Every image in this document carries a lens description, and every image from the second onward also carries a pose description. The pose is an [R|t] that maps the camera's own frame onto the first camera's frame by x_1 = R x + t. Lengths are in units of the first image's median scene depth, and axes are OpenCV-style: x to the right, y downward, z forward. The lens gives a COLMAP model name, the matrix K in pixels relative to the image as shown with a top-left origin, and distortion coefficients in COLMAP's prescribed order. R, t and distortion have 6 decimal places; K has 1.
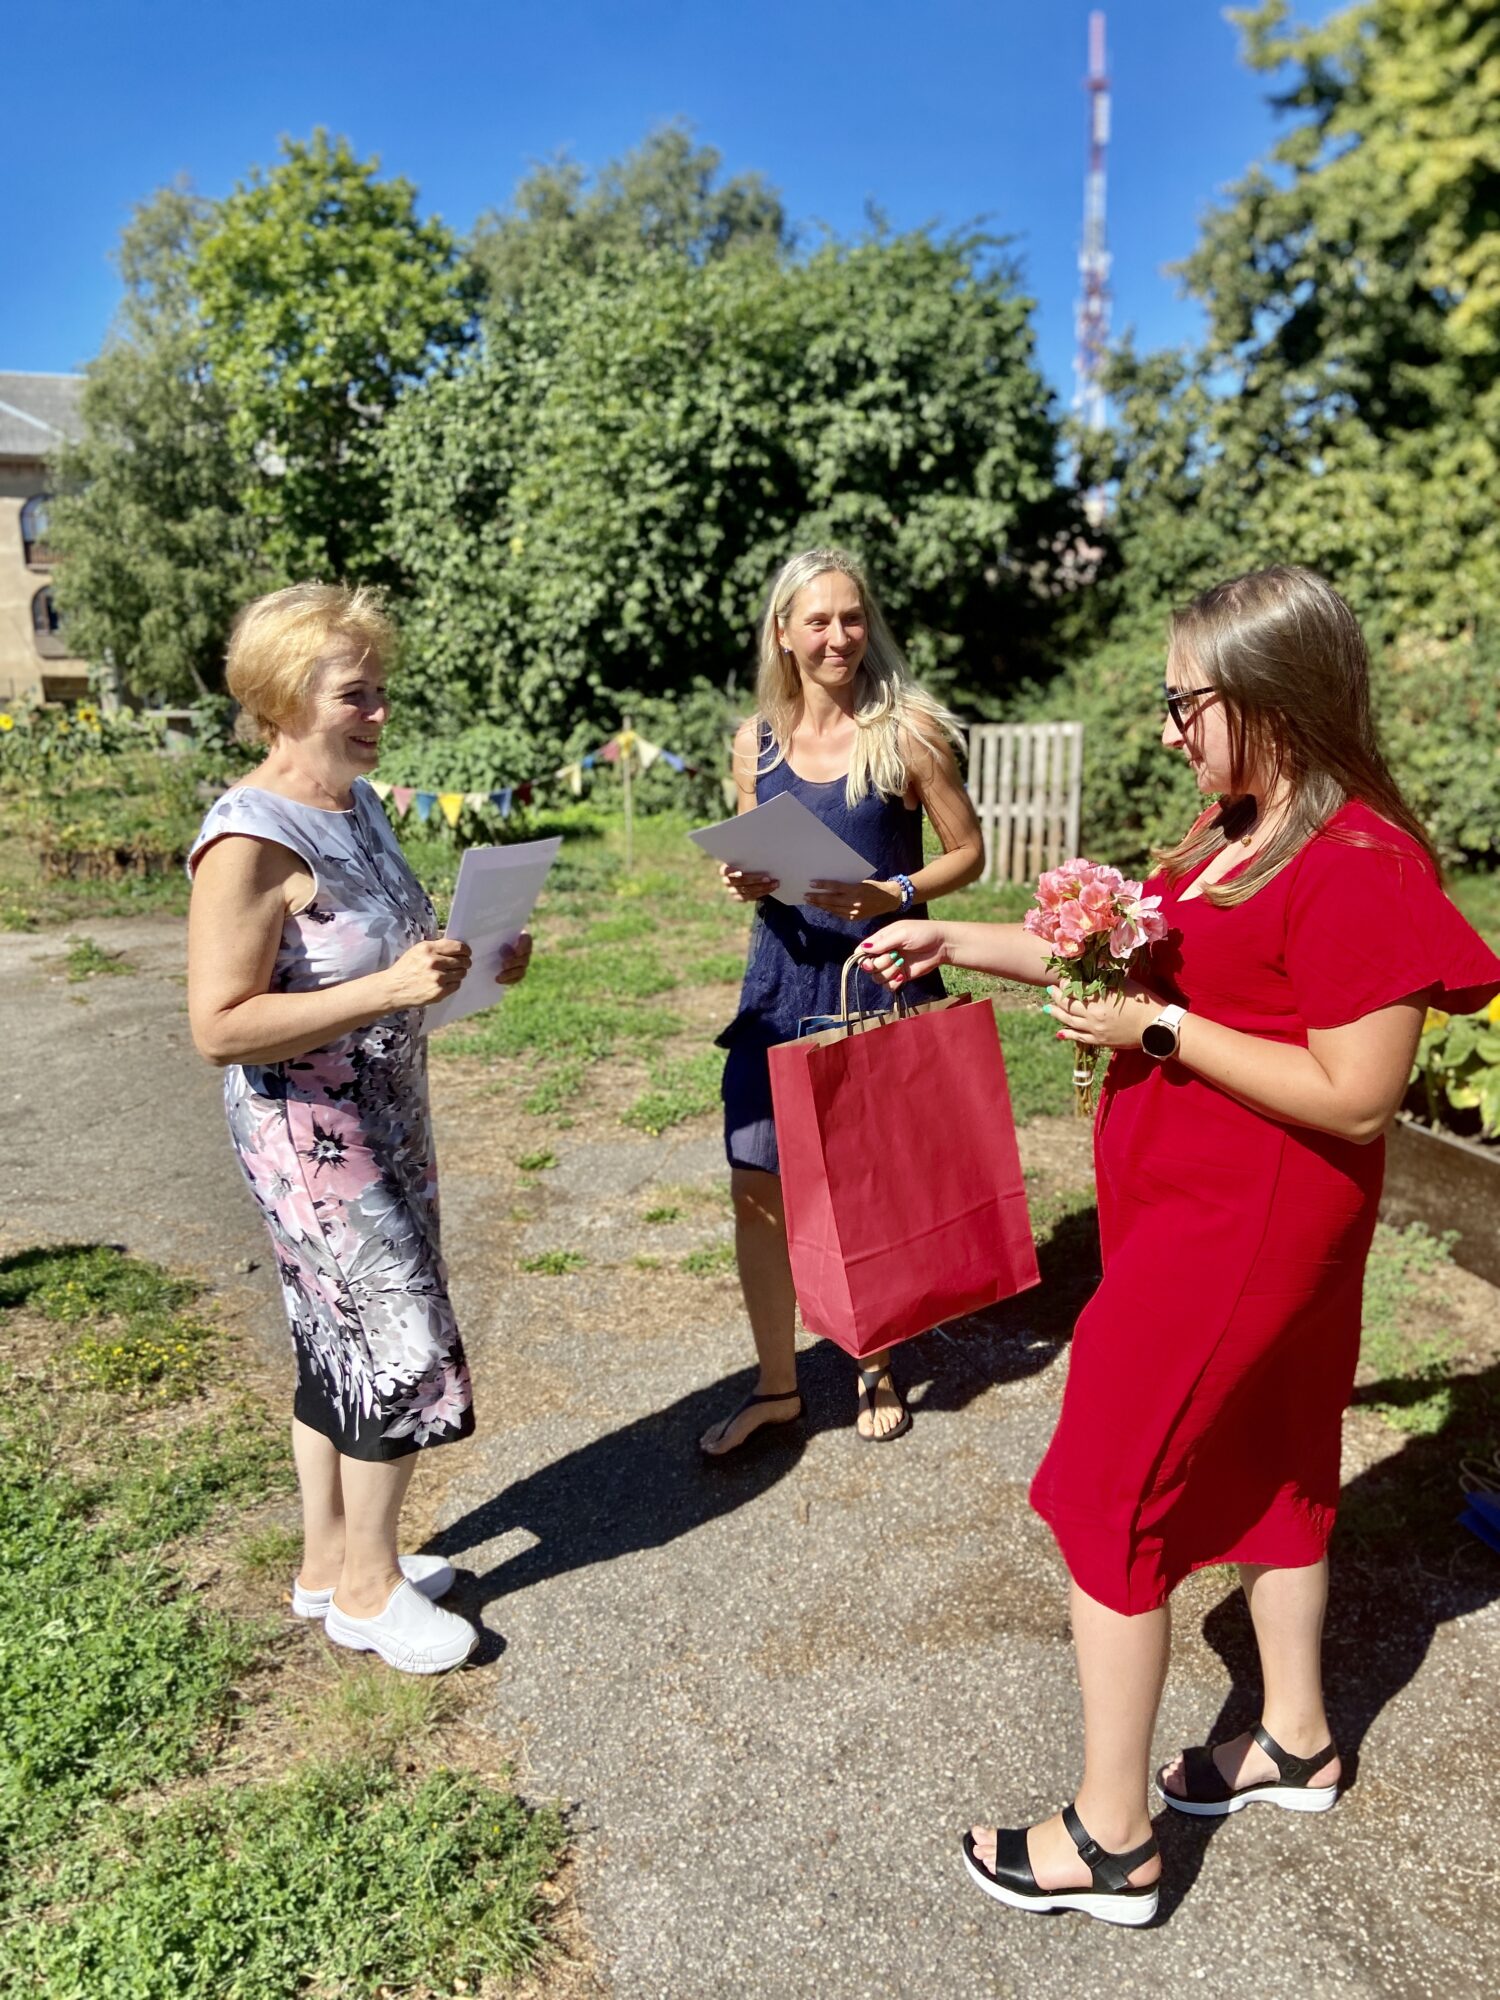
lens RADIAL K [[1498.0, 0, 782.7], [0, 1498.0, 1032.3], [0, 0, 1]] dist [0.095750, -0.130990]
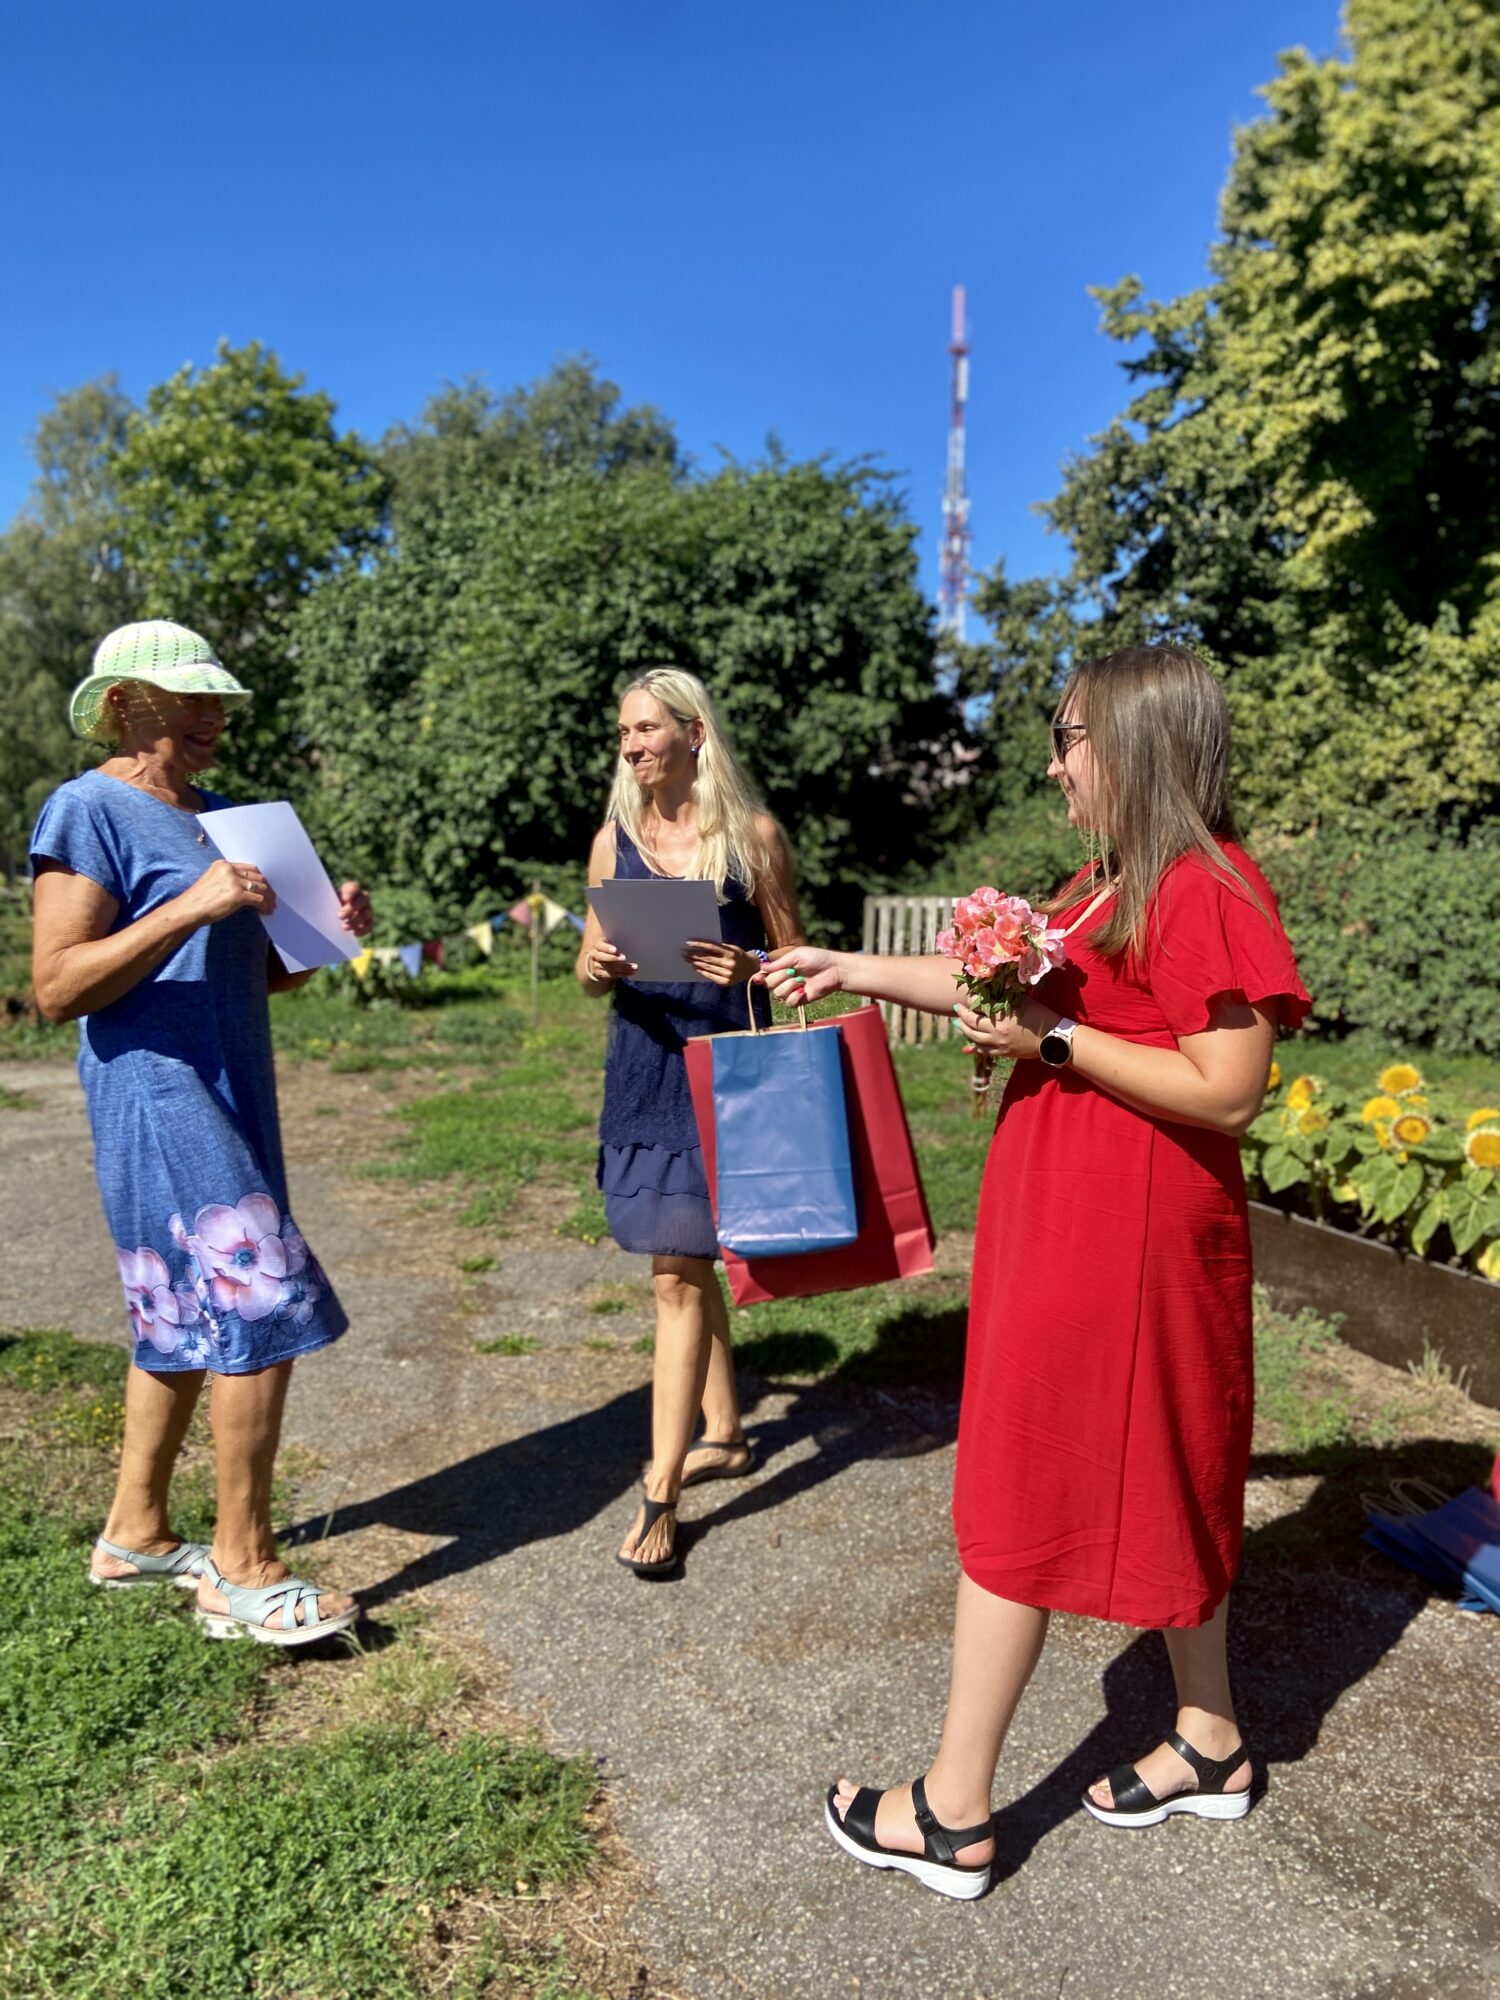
lens RADIAL K [[1498.0, 0, 780.5], [0, 1498.0, 1023.5], [0, 0, 1]] dist [0.087754, -0.115494]
pose [[0.996160, 0.023372, 0.084376, -0.016932], [-0.012089, 0.991198, -0.131834, 0.019421], [-0.086714, 0.130308, 0.987674, -0.022406]]
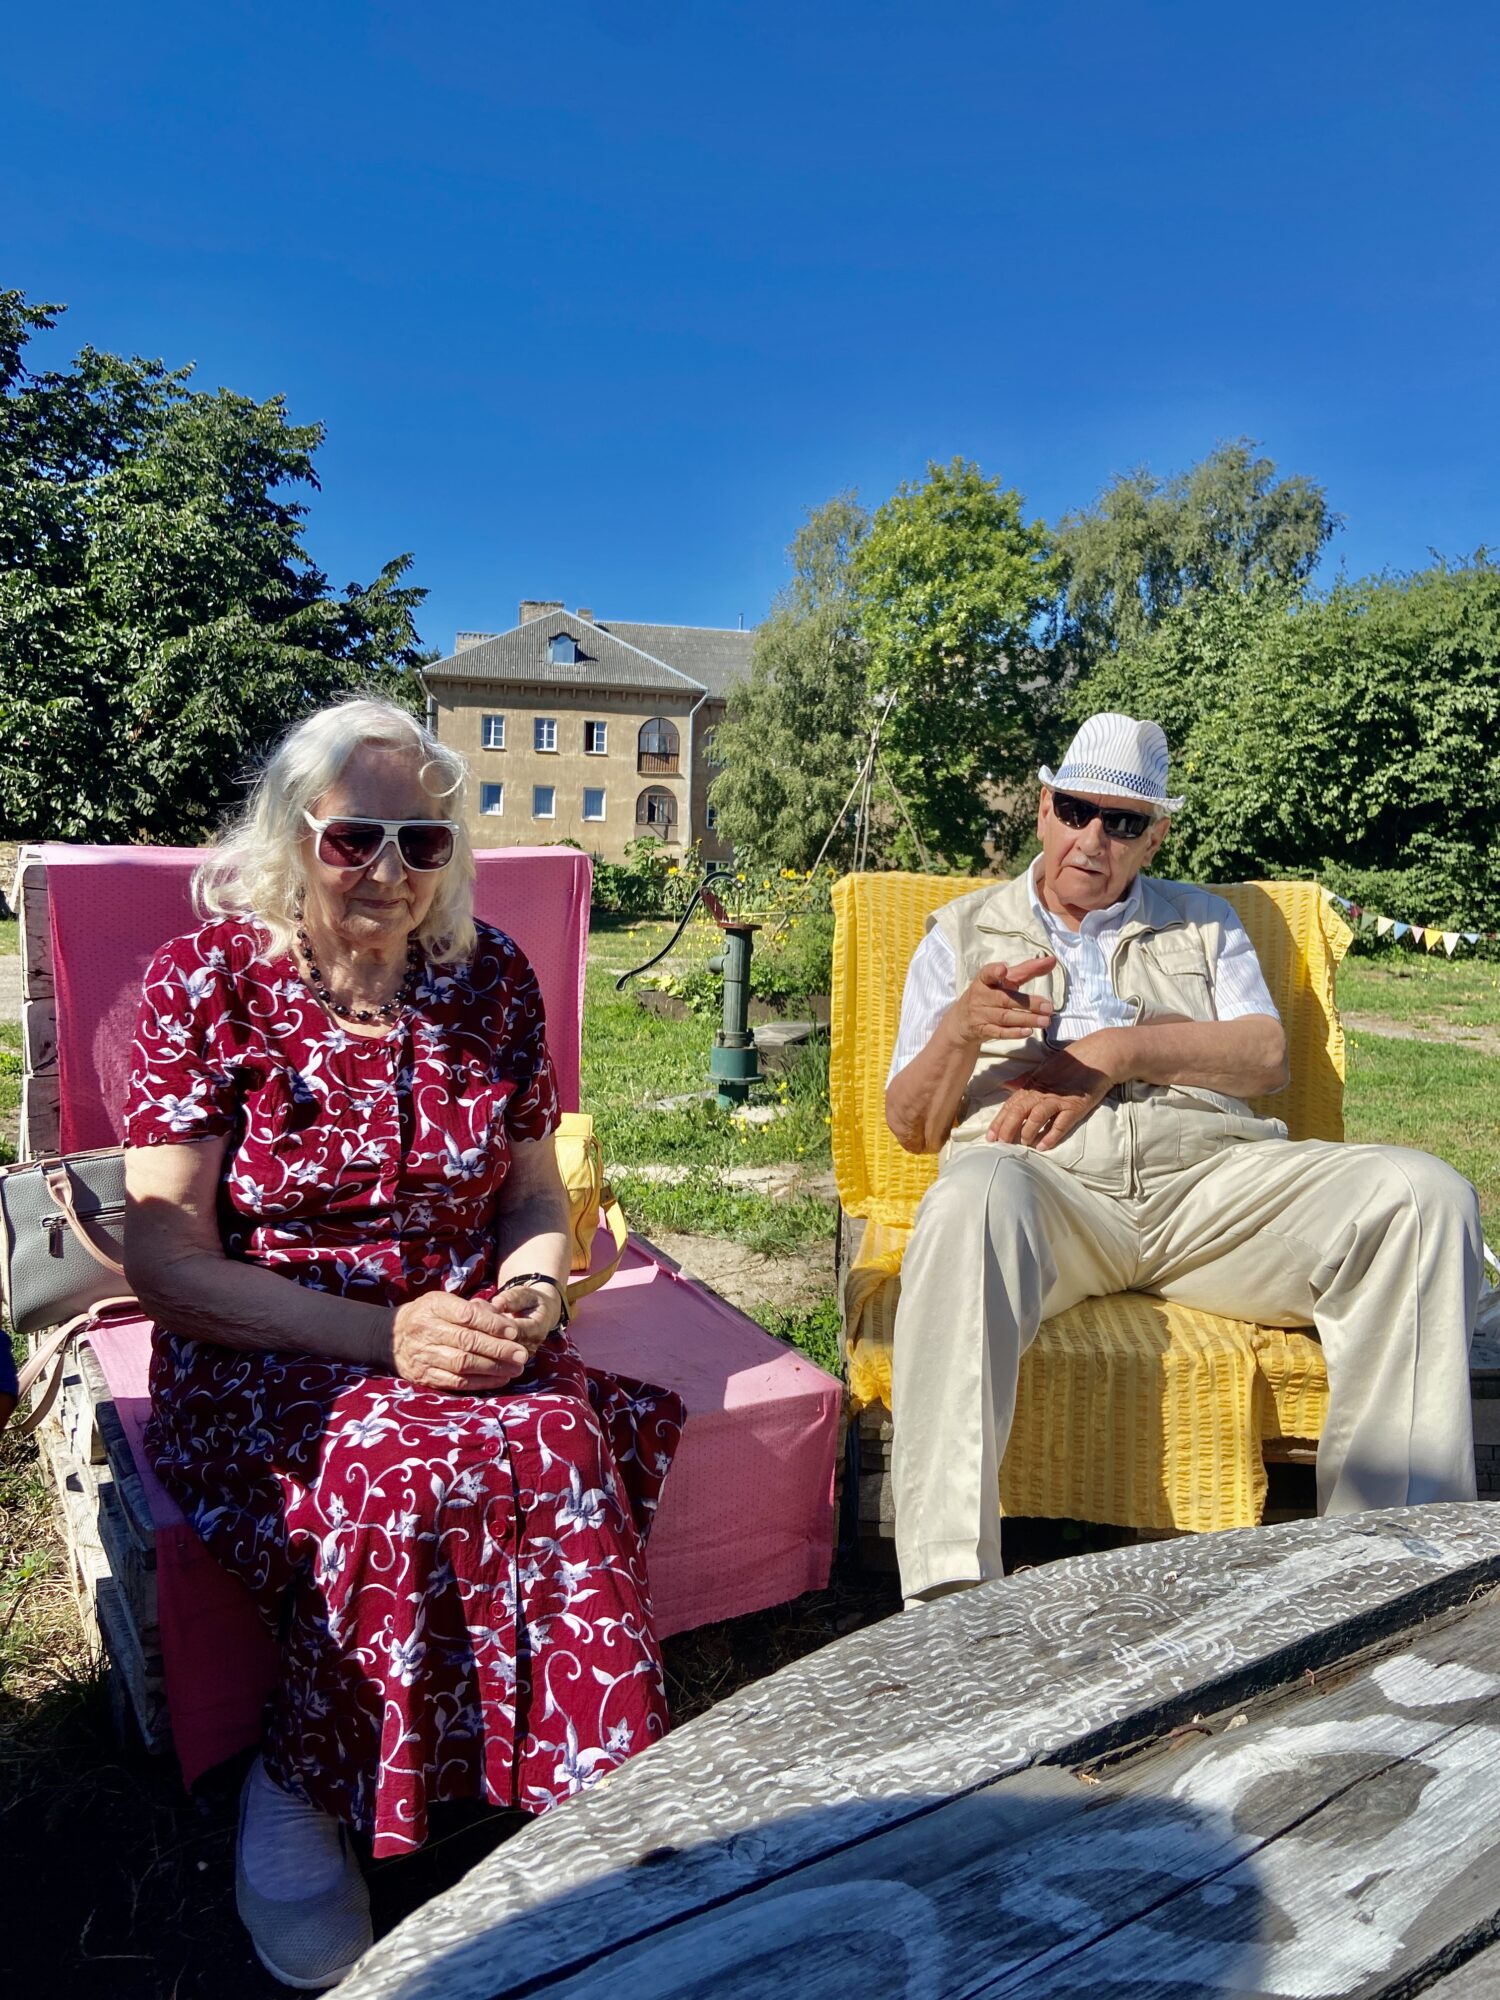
lens RADIAL K [[1536.2, 0, 751.8], [0, 1536.2, 962.8], [0, 0, 1]] dist [0.188935, -0.224971]
pose [[0.959332, 0.069644, -0.273555, -0.173511], [-0.118450, 0.978958, -0.166163, 0.189665], [0.256227, 0.191808, 0.947395, -0.577620]]
